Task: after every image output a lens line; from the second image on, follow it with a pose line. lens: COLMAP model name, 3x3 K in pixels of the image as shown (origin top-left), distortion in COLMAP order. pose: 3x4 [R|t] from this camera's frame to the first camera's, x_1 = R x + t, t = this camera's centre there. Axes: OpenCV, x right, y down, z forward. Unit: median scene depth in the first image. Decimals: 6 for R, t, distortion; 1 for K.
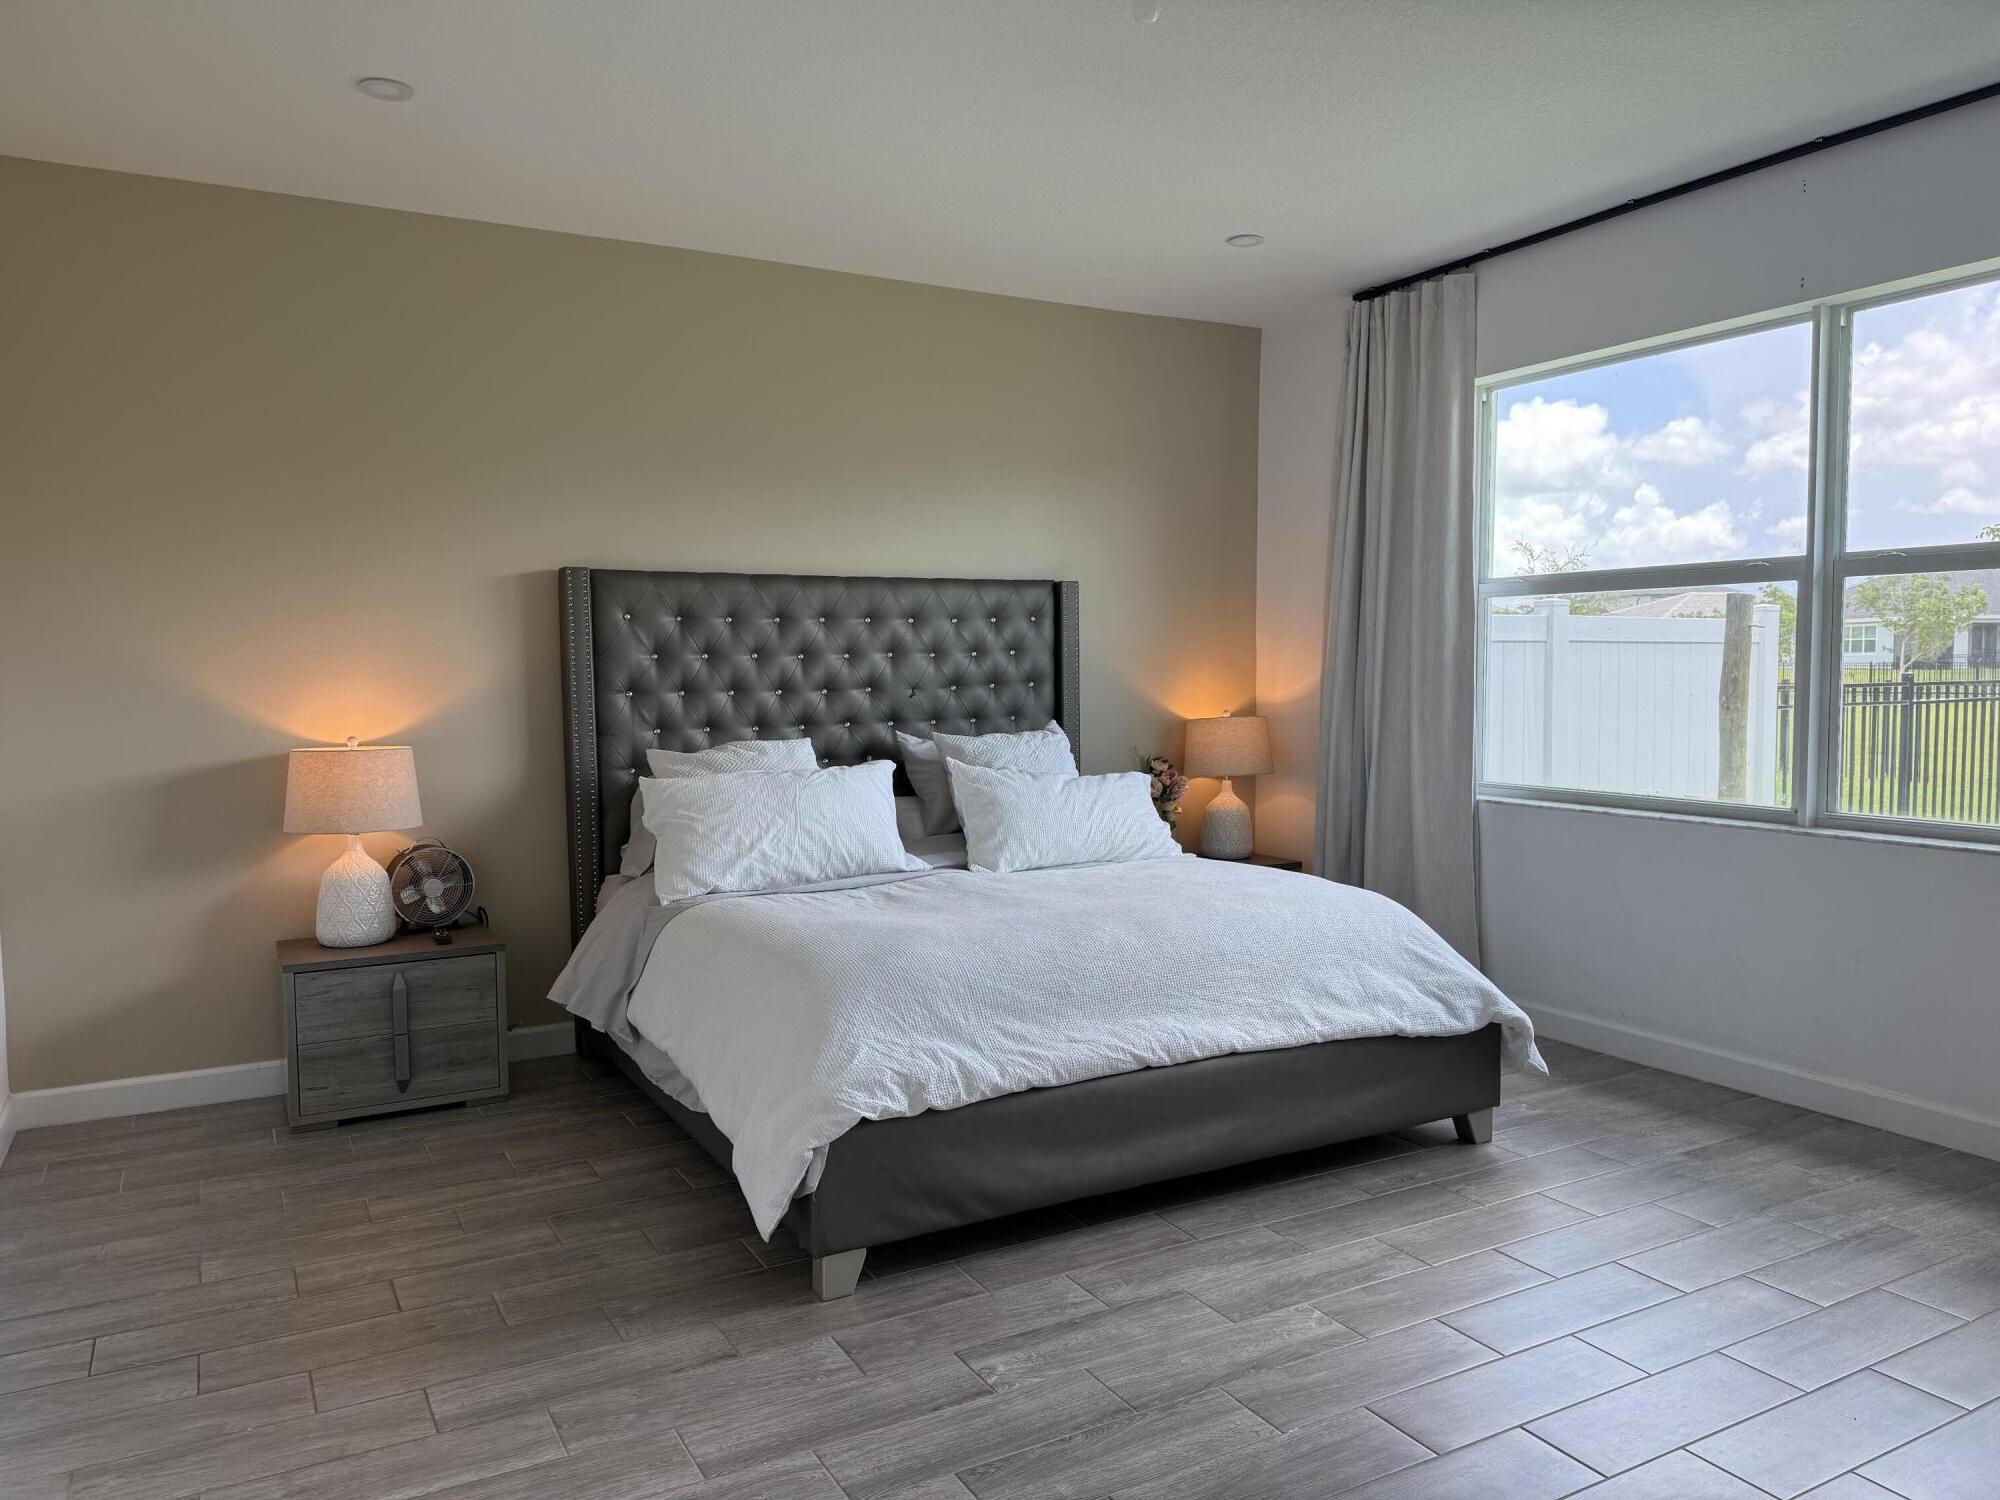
lens RADIAL K [[1376.1, 0, 999.6], [0, 1376.1, 750.8], [0, 0, 1]] dist [0.123221, -0.199661]
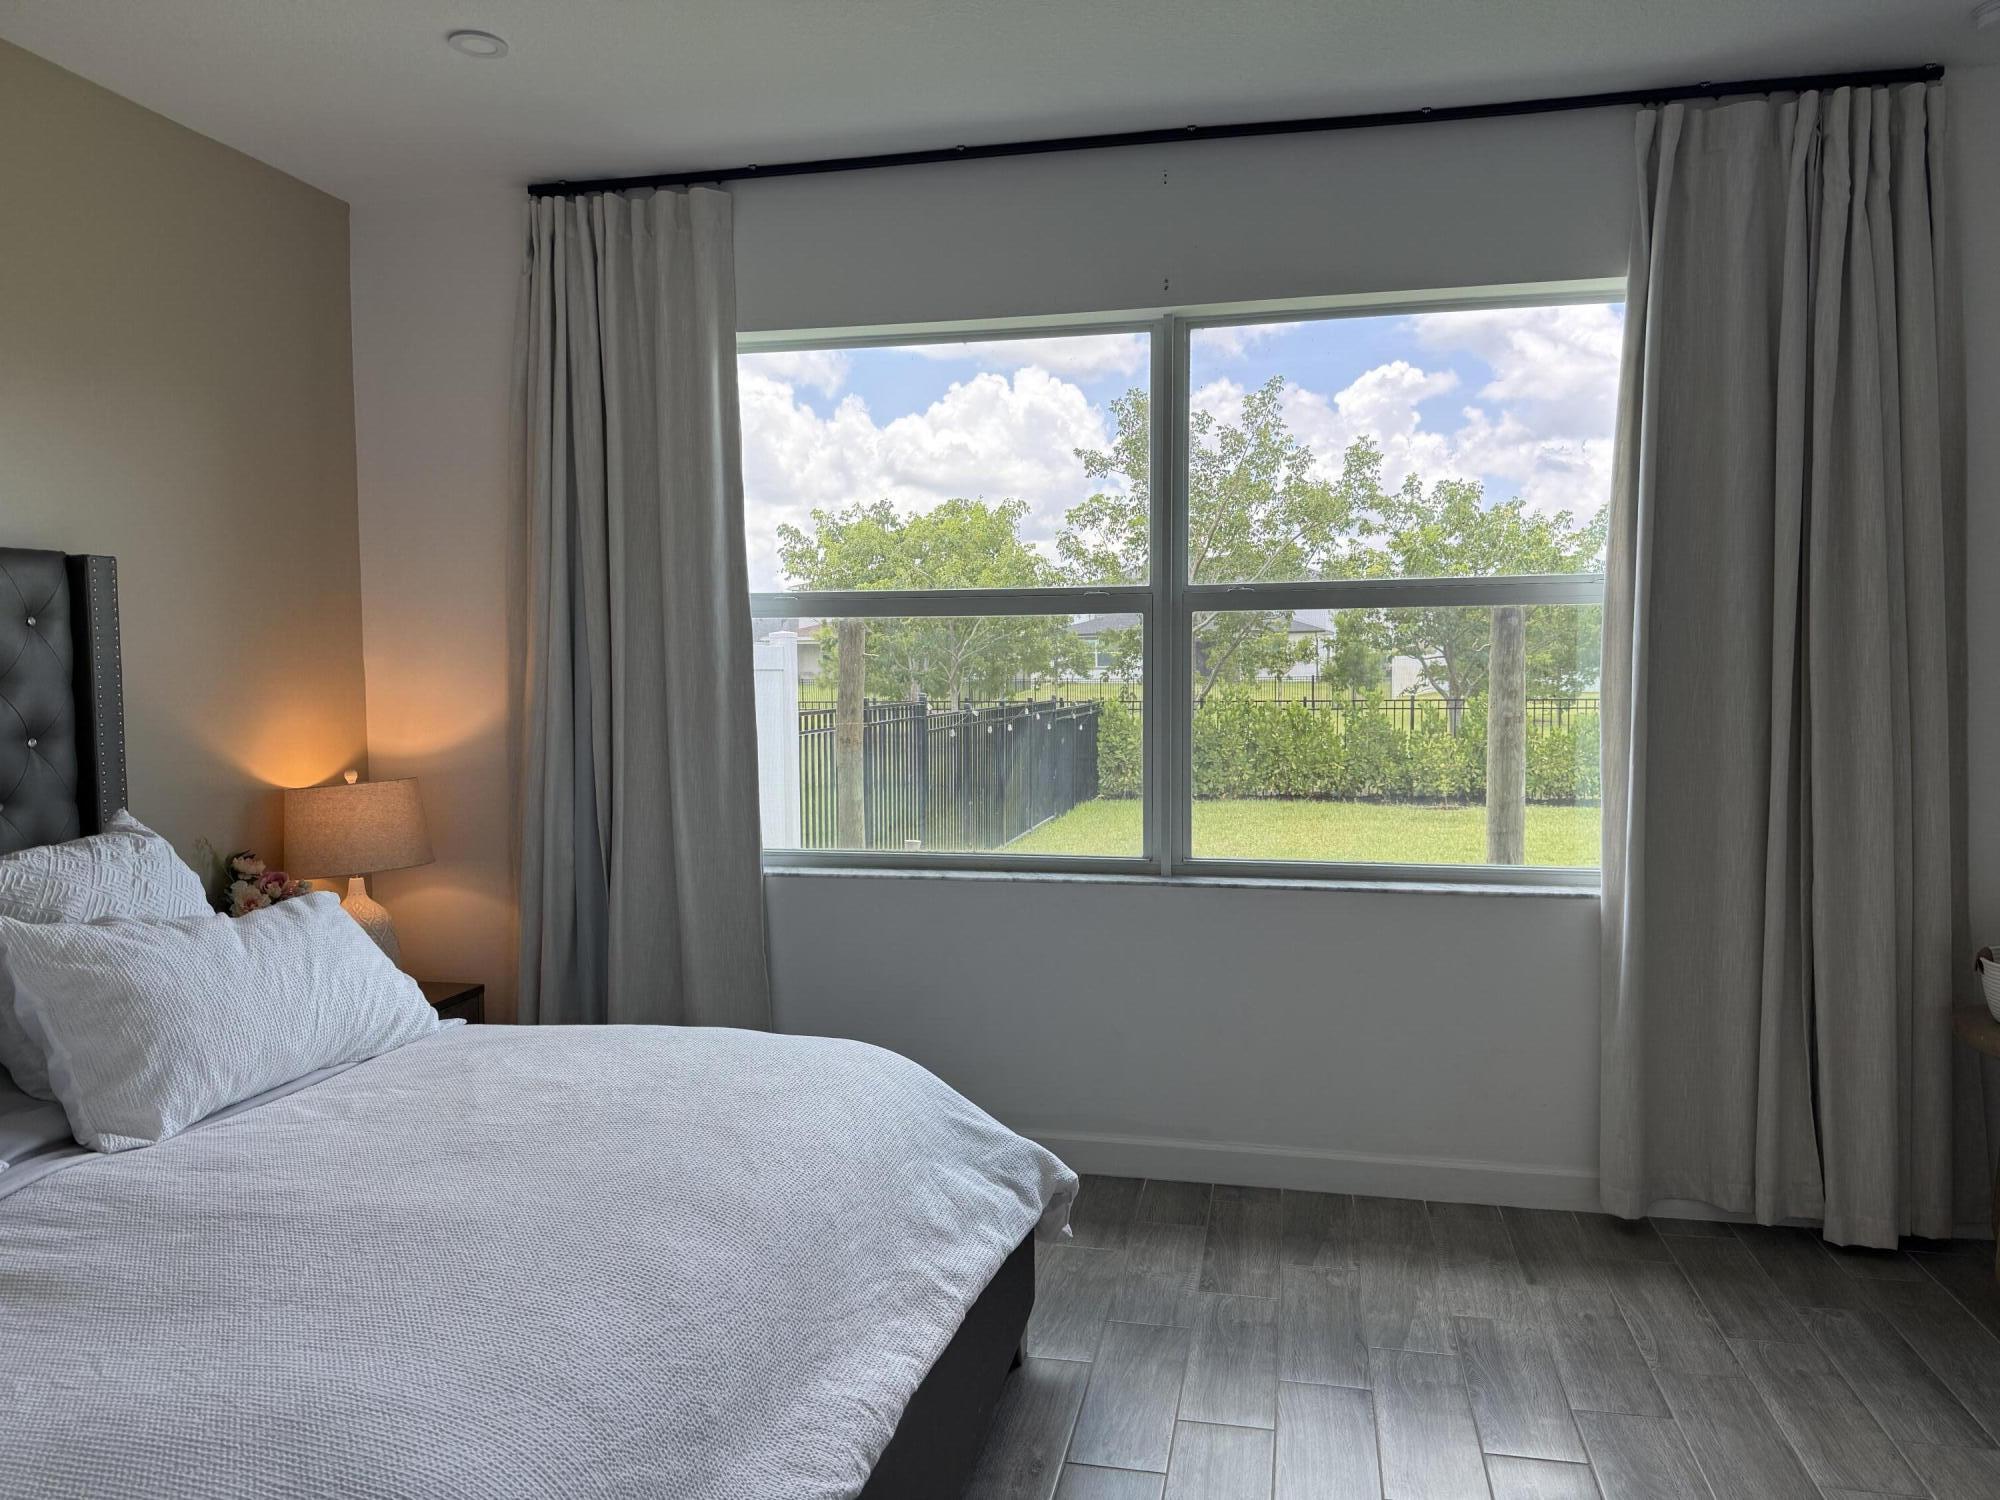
lens RADIAL K [[1376.1, 0, 999.6], [0, 1376.1, 750.8], [0, 0, 1]] dist [0.123221, -0.199661]
pose [[0.655697, -0.038196, 0.754057, -0.163765], [0.047259, 0.998837, 0.009500, -0.037683], [-0.753543, 0.029407, 0.656740, 0.413385]]
